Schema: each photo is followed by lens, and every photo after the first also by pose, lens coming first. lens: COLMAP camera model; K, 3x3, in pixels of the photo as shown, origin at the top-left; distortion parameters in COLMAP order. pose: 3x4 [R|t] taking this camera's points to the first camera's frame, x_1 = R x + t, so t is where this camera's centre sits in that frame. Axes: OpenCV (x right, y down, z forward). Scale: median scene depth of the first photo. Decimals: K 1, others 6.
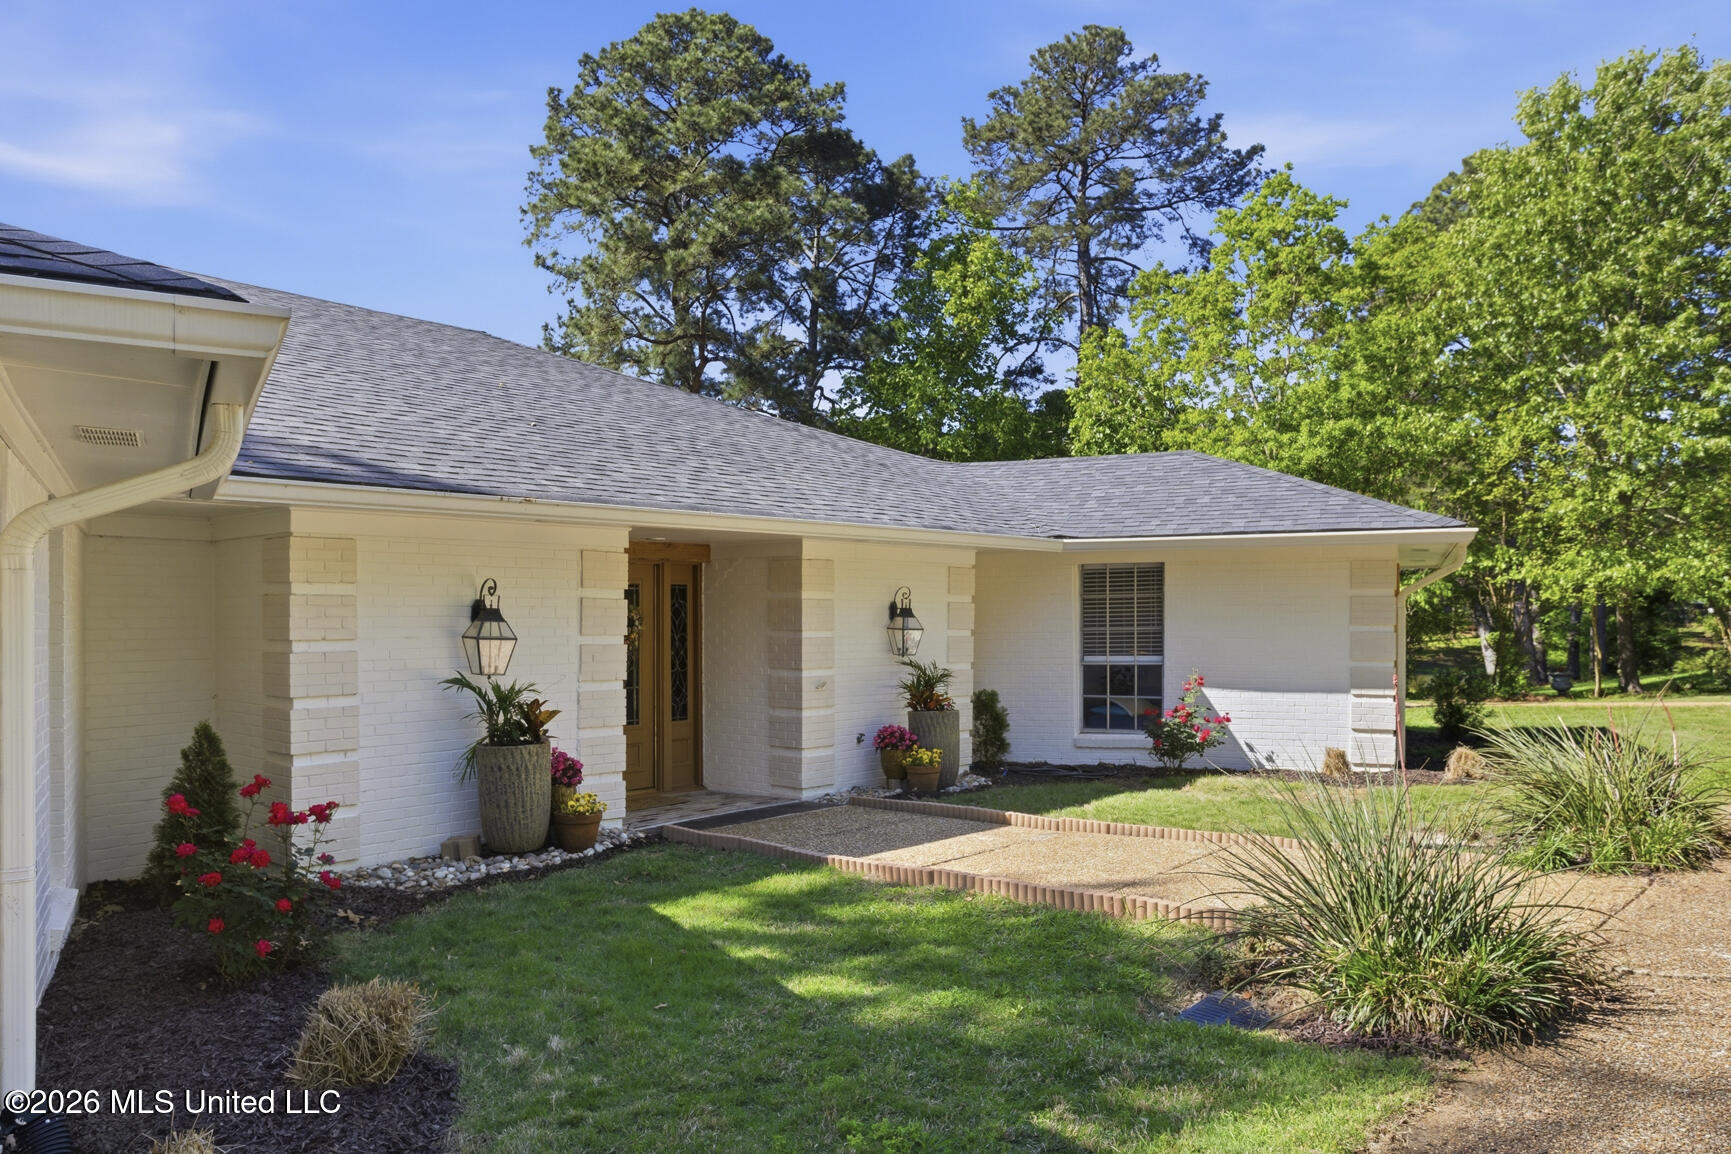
lens RADIAL K [[1202.1, 0, 868.6], [0, 1202.1, 610.6], [0, 0, 1]] dist [-0.007206, 0.002096]
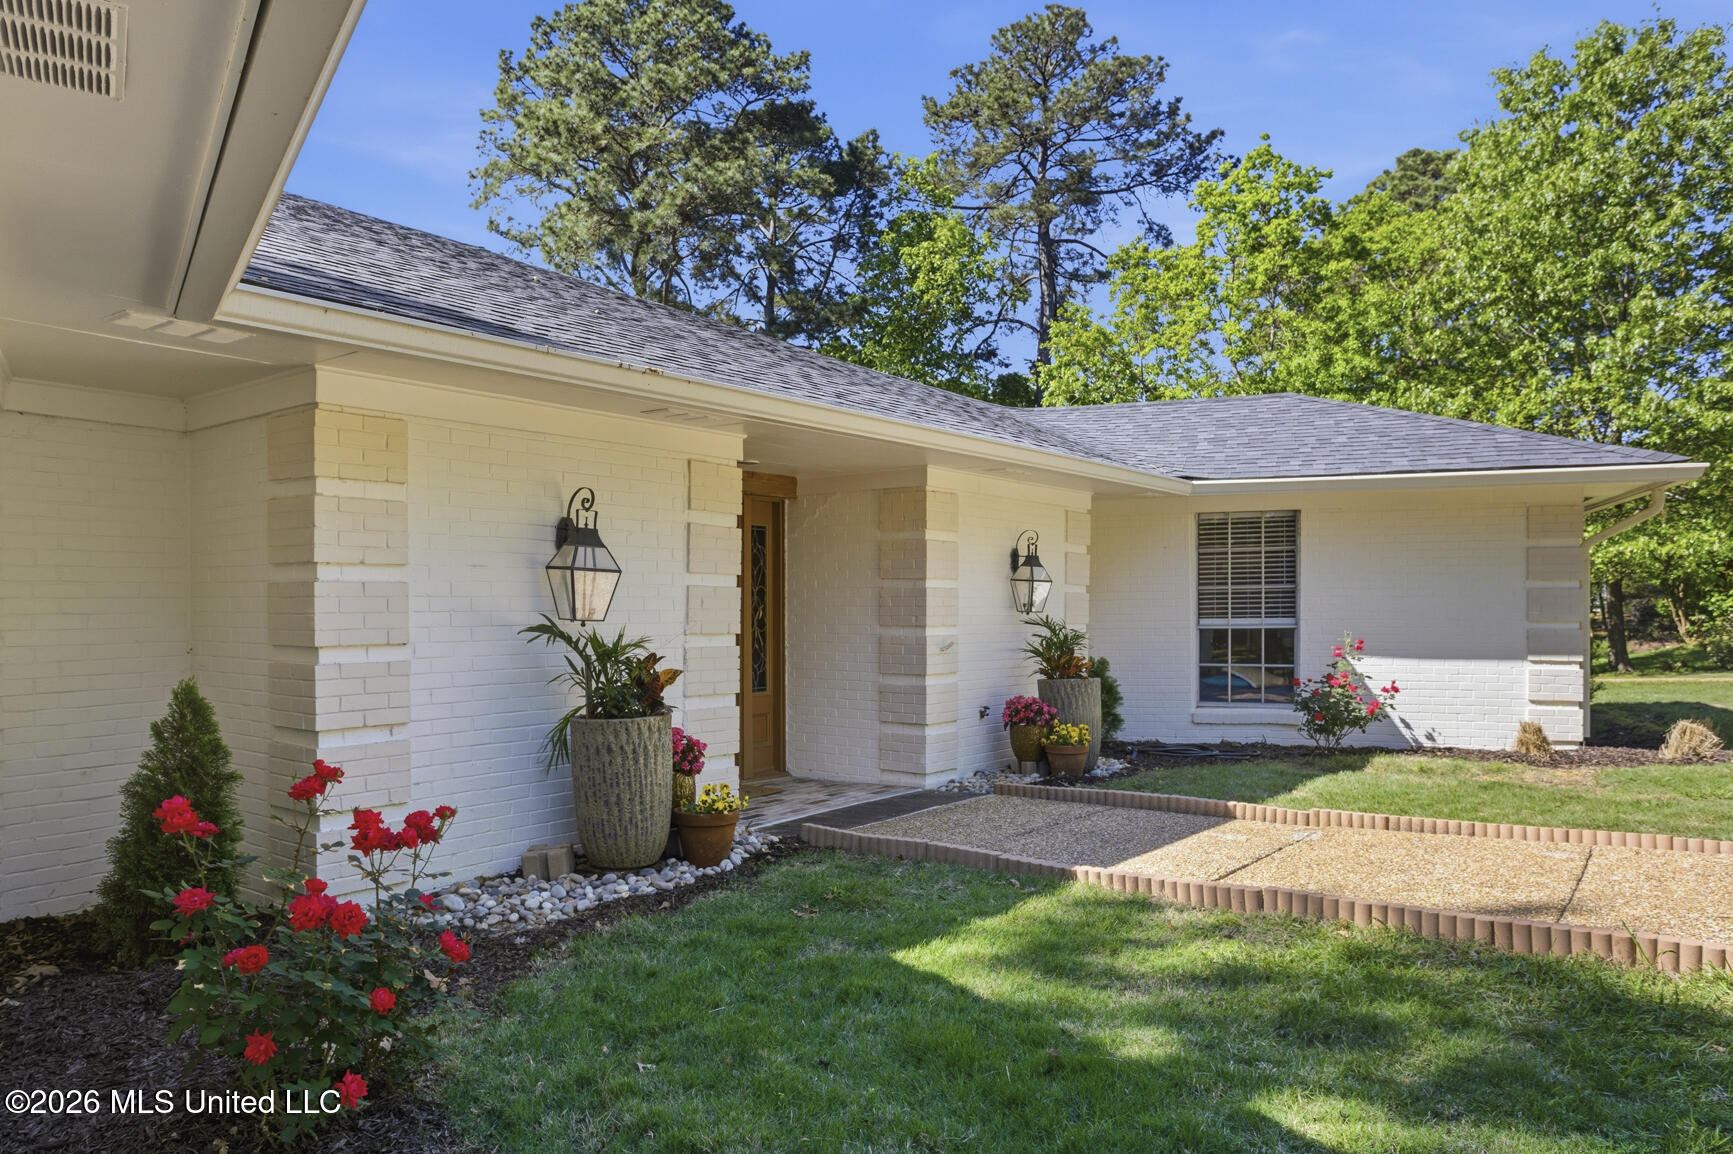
lens RADIAL K [[1159.7, 0, 864.1], [0, 1159.7, 601.1], [0, 0, 1]] dist [0.001519, -0.001054]
pose [[0.997977, 0.002346, 0.063530, -0.040742], [-0.002421, 0.999996, 0.001112, 0.008611], [-0.063527, -0.001263, 0.997979, 0.062200]]
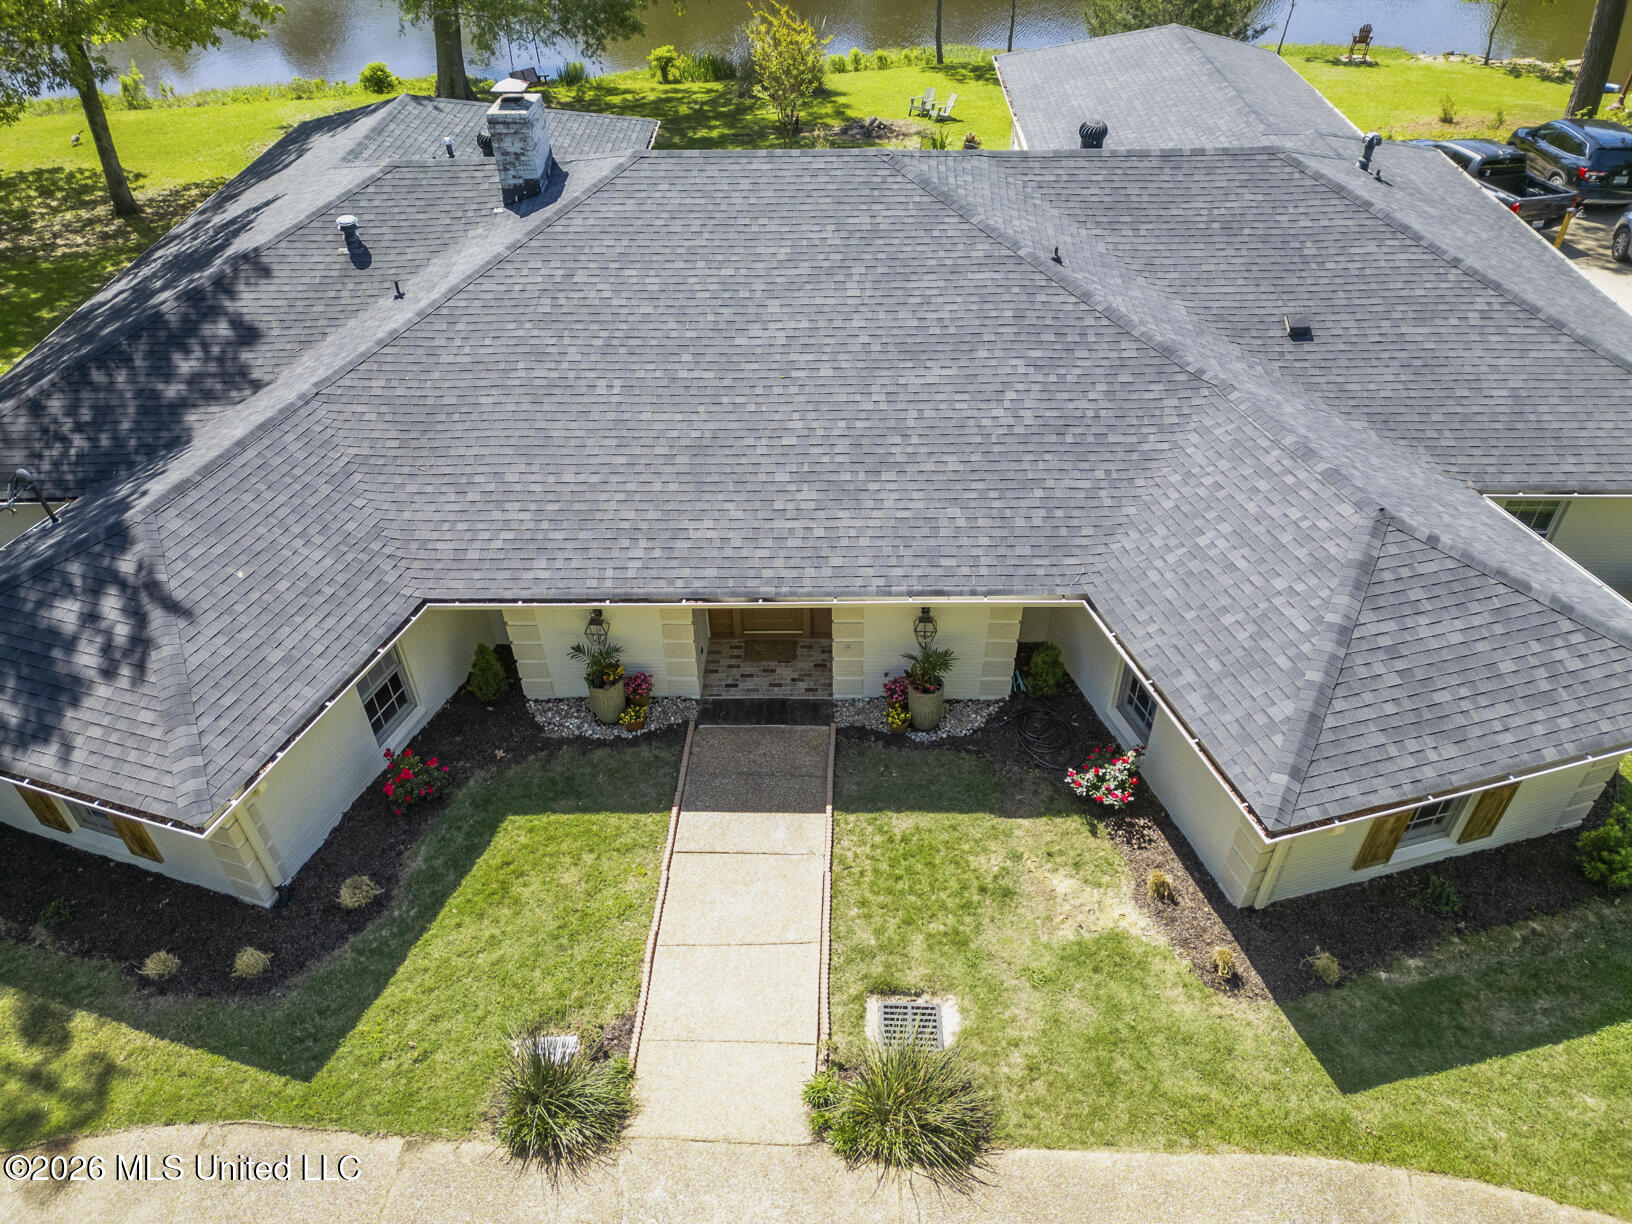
lens RADIAL K [[1120.5, 0, 810.5], [0, 1120.5, 592.8], [0, 0, 1]] dist [0.035734, 0.000047]
pose [[0.647135, 0.468323, -0.601572, 0.211964], [0.028539, 0.773642, 0.632980, -0.251262], [0.761841, -0.426792, 0.487286, 0.084561]]
